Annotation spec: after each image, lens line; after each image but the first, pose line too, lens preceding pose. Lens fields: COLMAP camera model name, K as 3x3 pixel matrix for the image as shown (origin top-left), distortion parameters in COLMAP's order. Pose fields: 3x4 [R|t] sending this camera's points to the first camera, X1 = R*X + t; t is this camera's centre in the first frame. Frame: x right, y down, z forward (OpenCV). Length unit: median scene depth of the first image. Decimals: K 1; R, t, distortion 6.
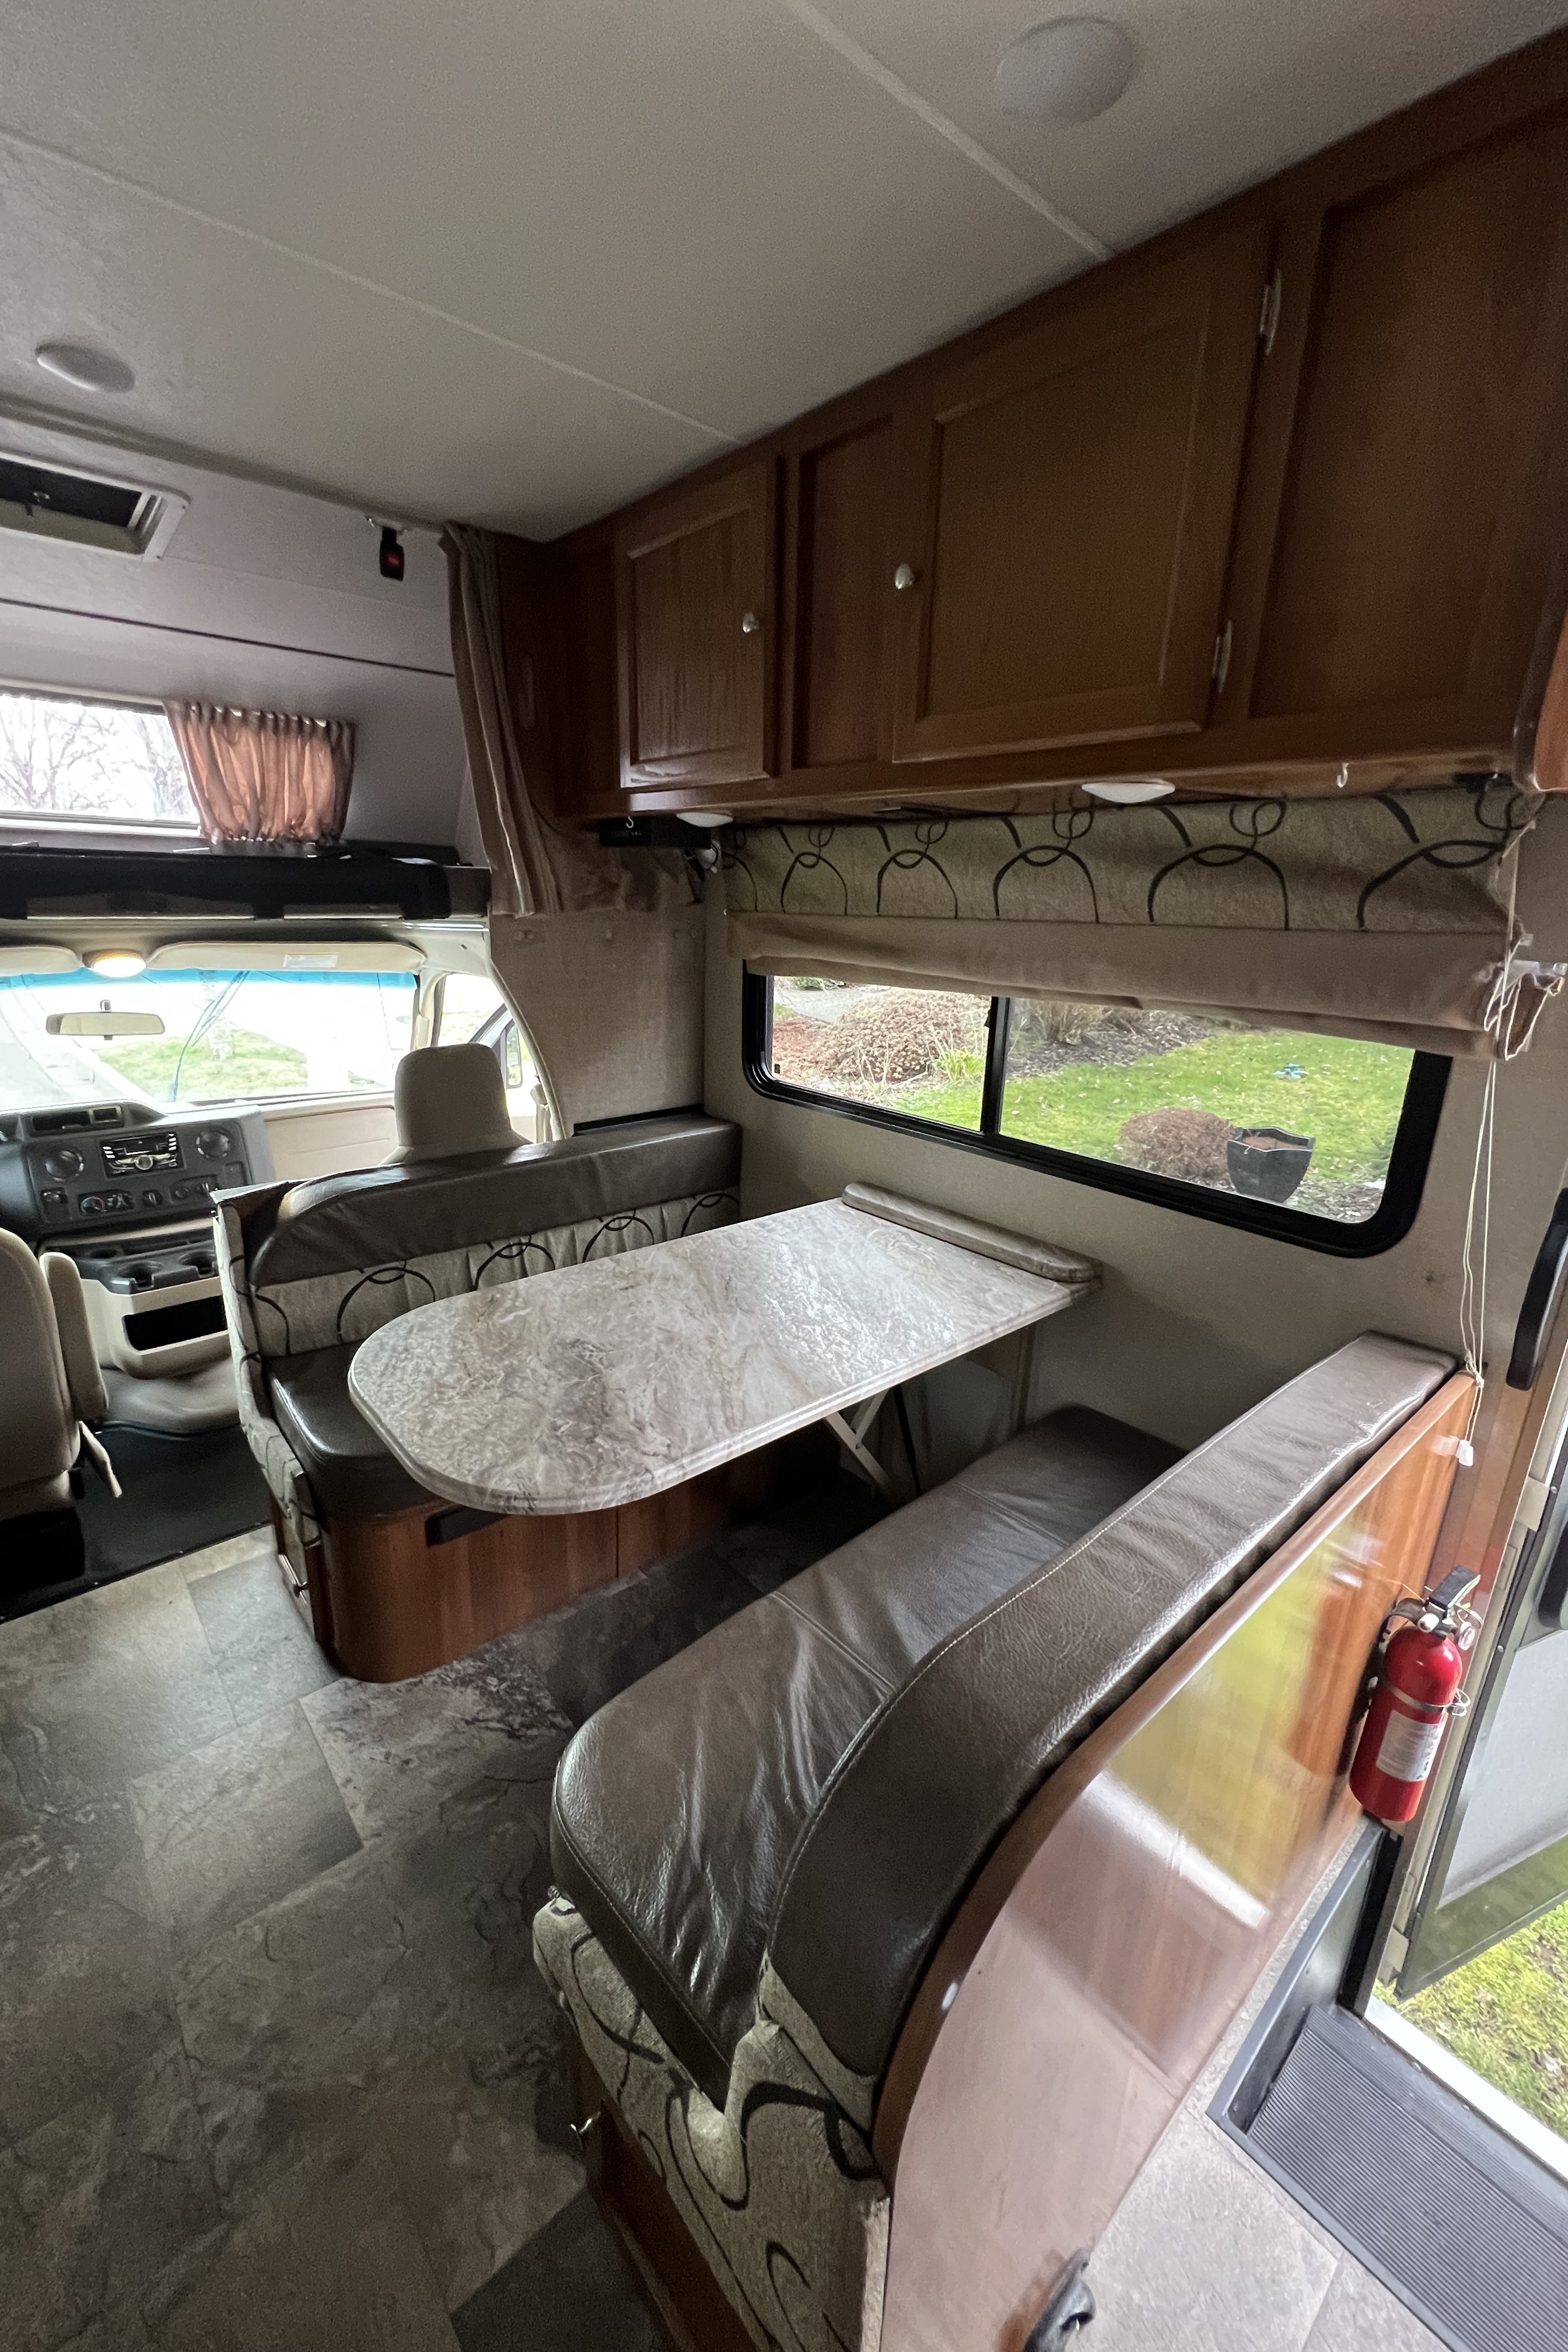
lens RADIAL K [[942.6, 0, 780.3], [0, 942.6, 1173.2], [0, 0, 1]] dist [-0.000444, 0.000047]
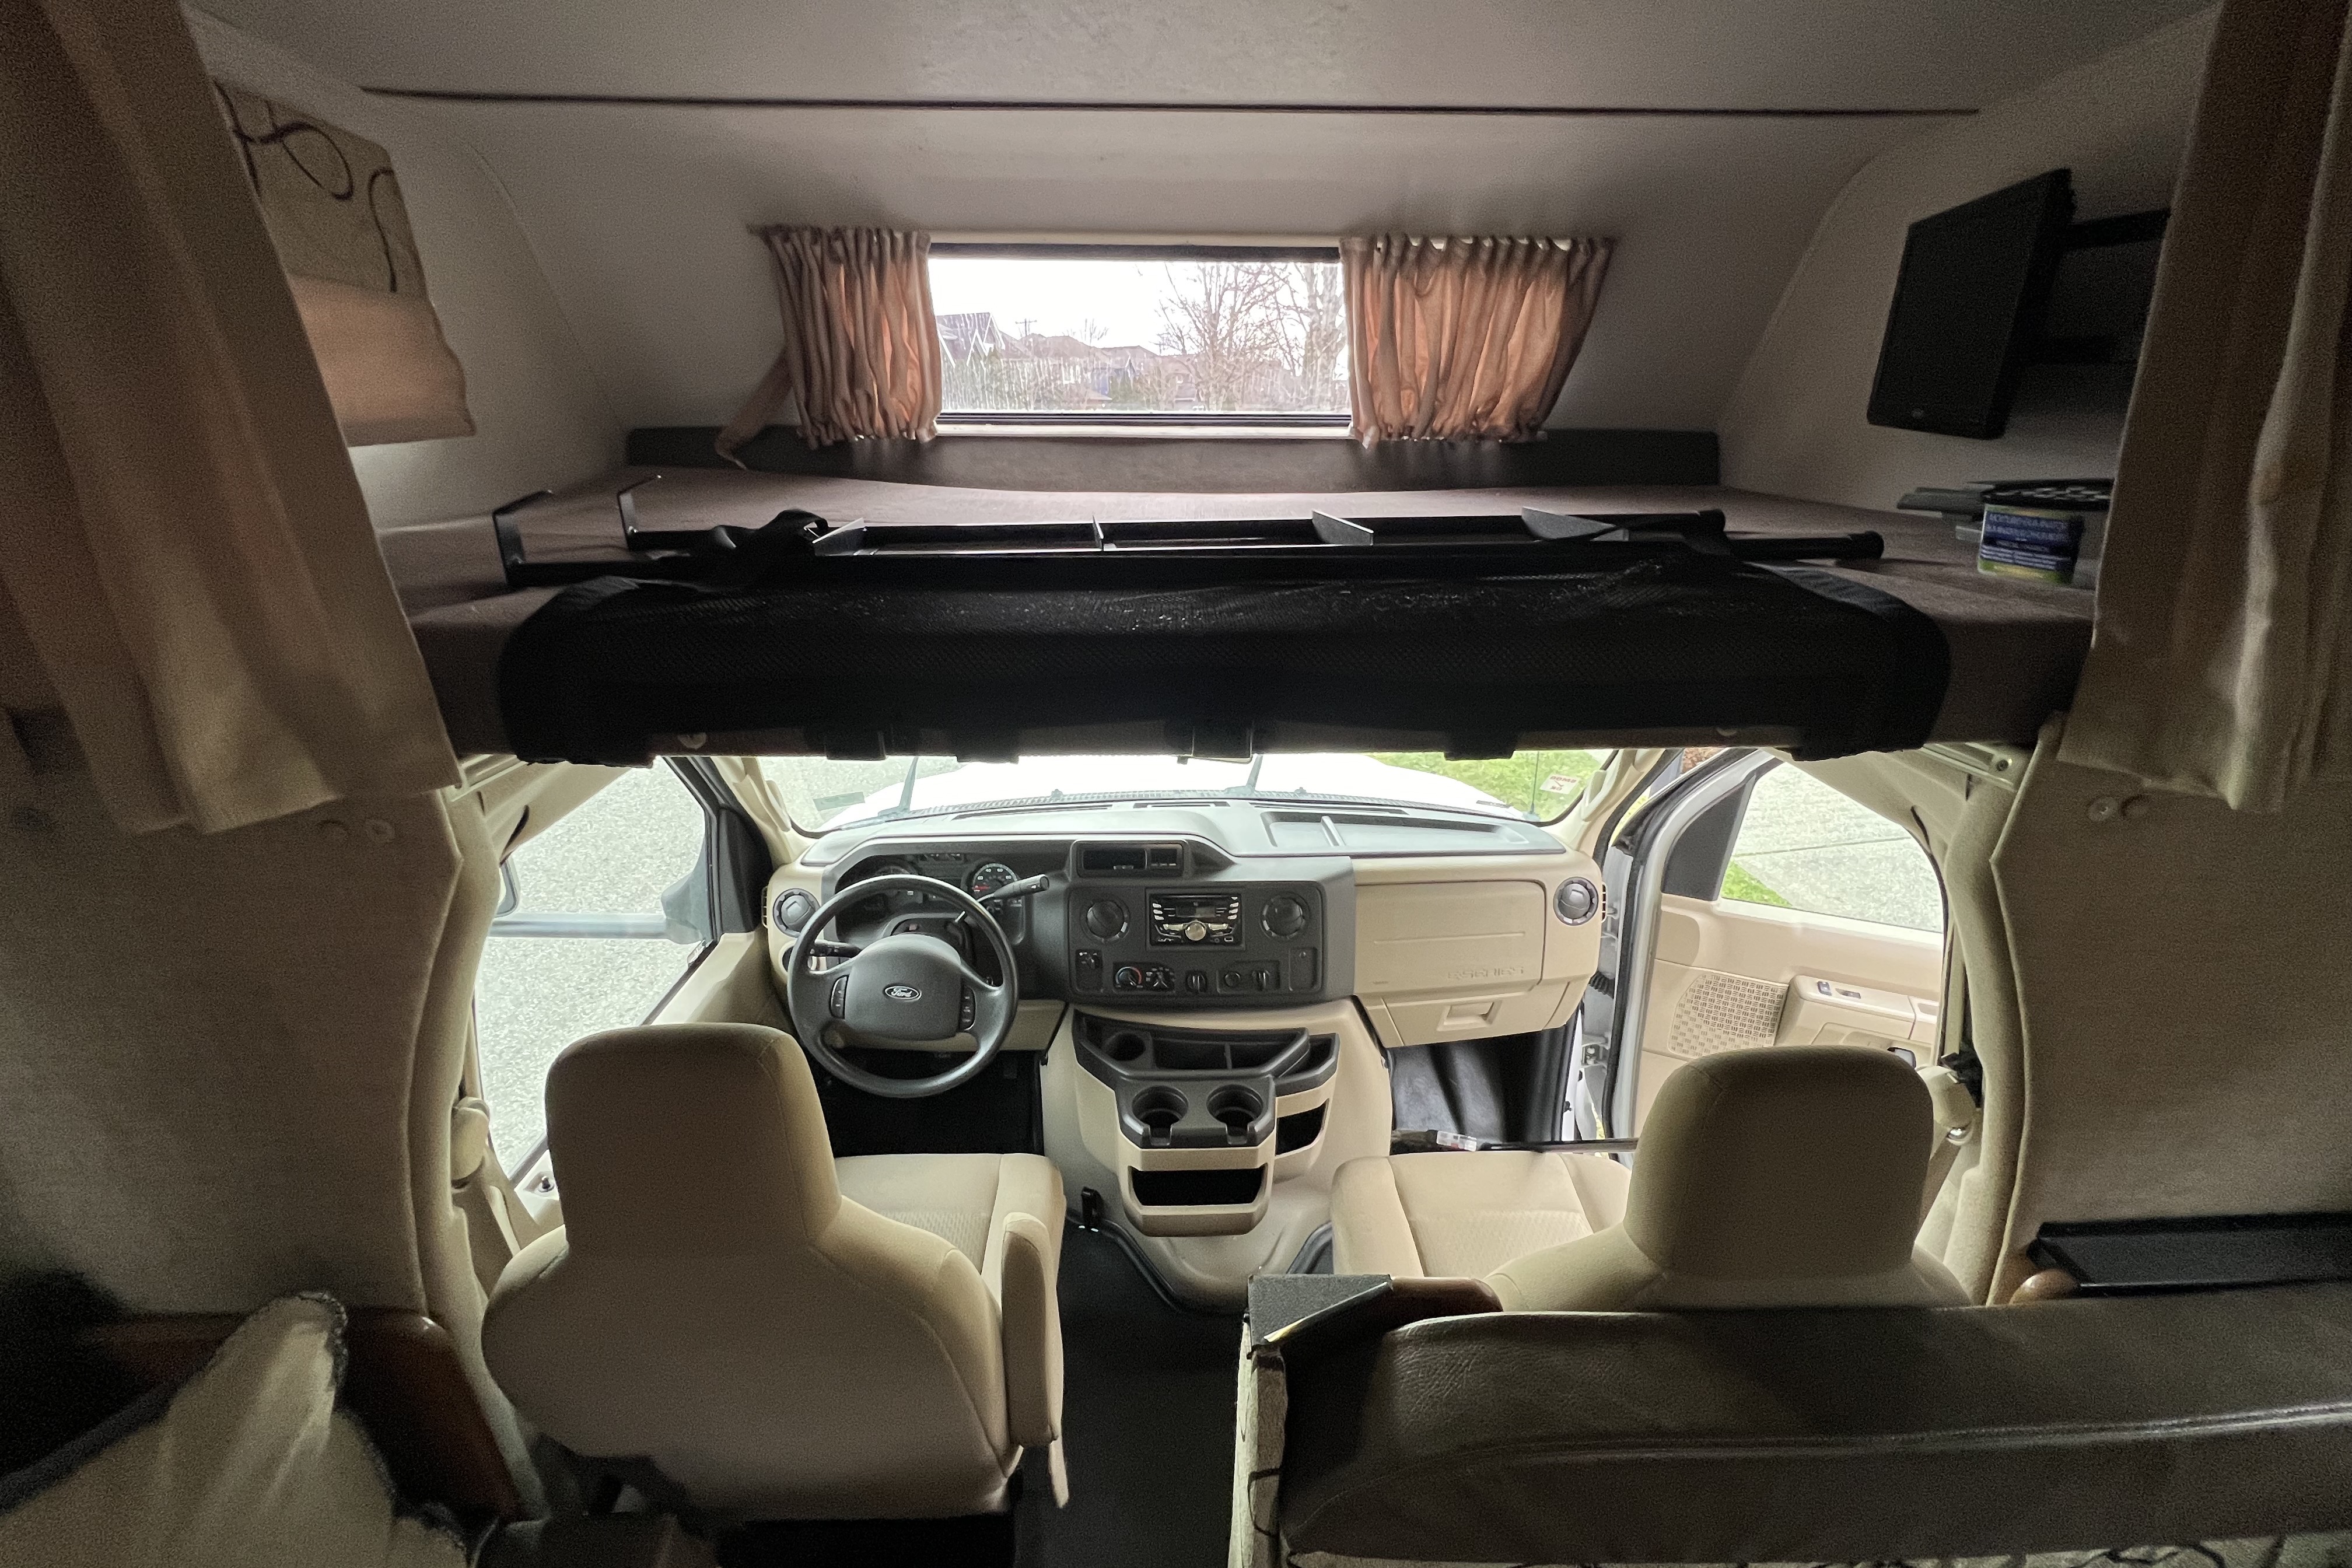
lens RADIAL K [[942.6, 0, 1175.5], [0, 942.6, 787.5], [0, 0, 1]] dist [-0.000444, 0.000047]
pose [[0.775613, 0.217388, -0.592594, -0.303744], [-0.164476, 0.975995, 0.142762, -0.226083], [0.609404, -0.013261, 0.792749, 0.450235]]
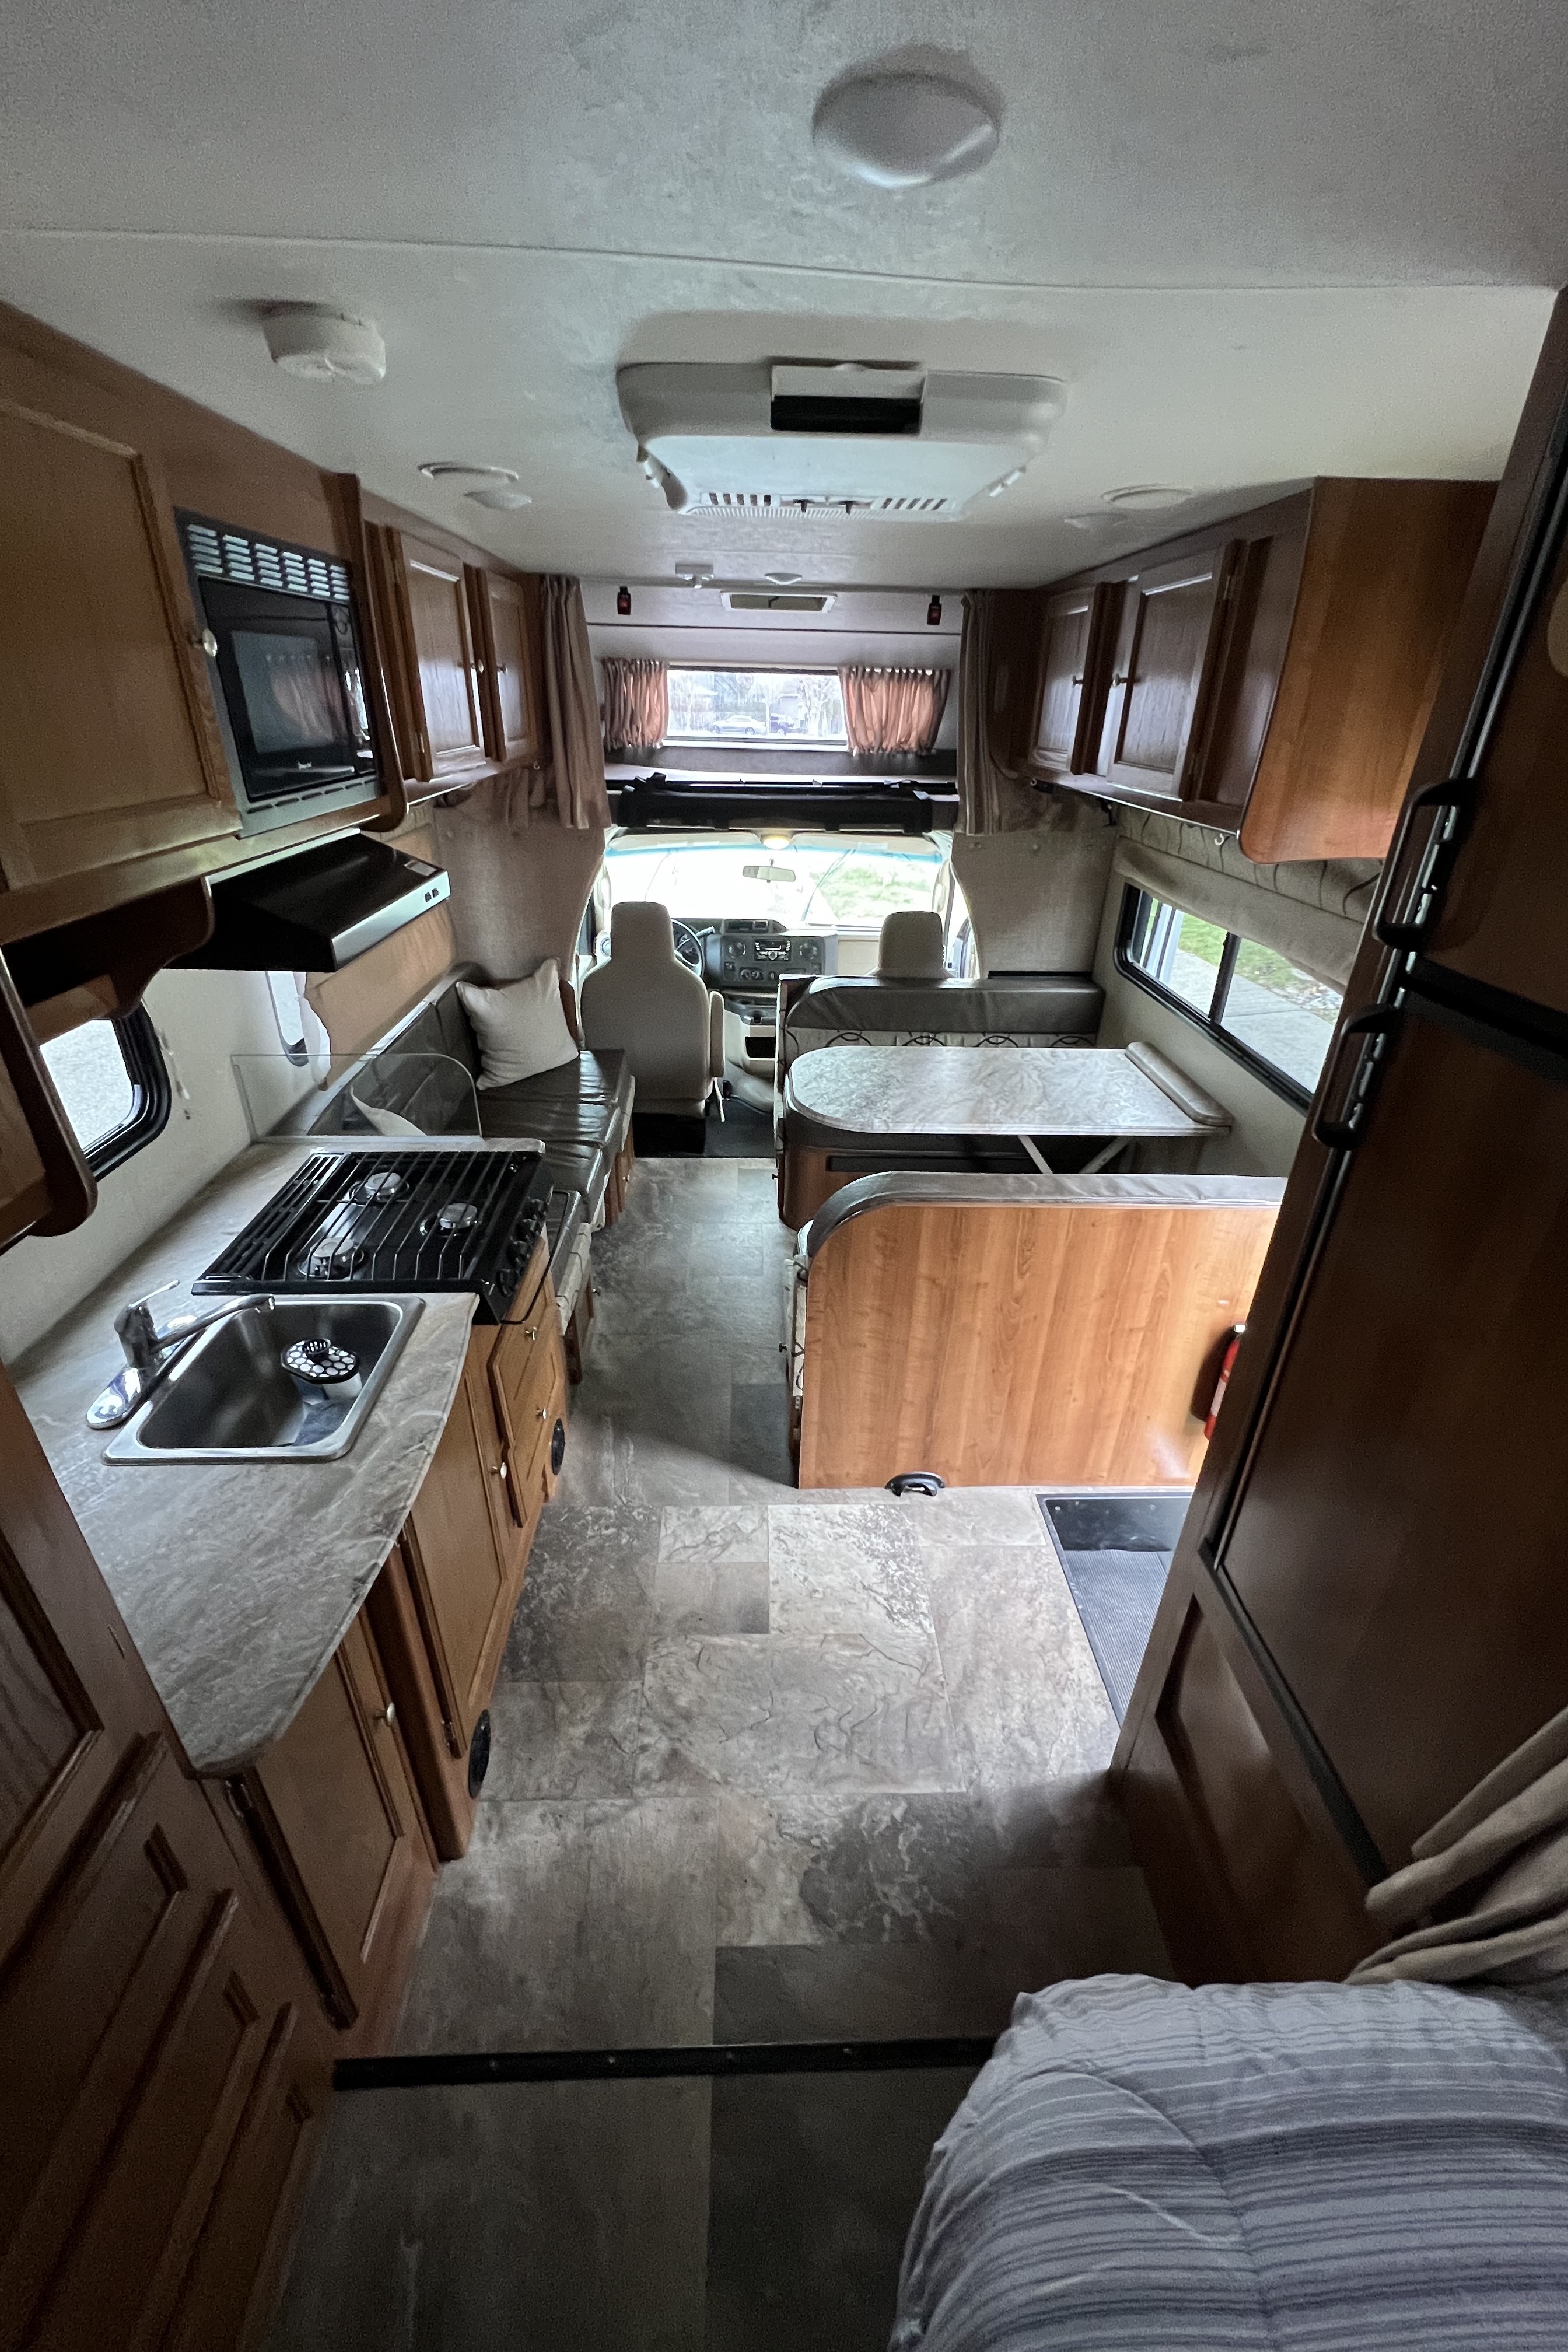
lens RADIAL K [[942.6, 0, 785.5], [0, 942.6, 1180.6], [0, 0, 1]] dist [-0.000444, 0.000047]
pose [[0.777717, 0.282977, -0.561321, 0.479084], [-0.185555, 0.956501, 0.225109, -0.009533], [0.600605, -0.070915, 0.796395, -0.446522]]
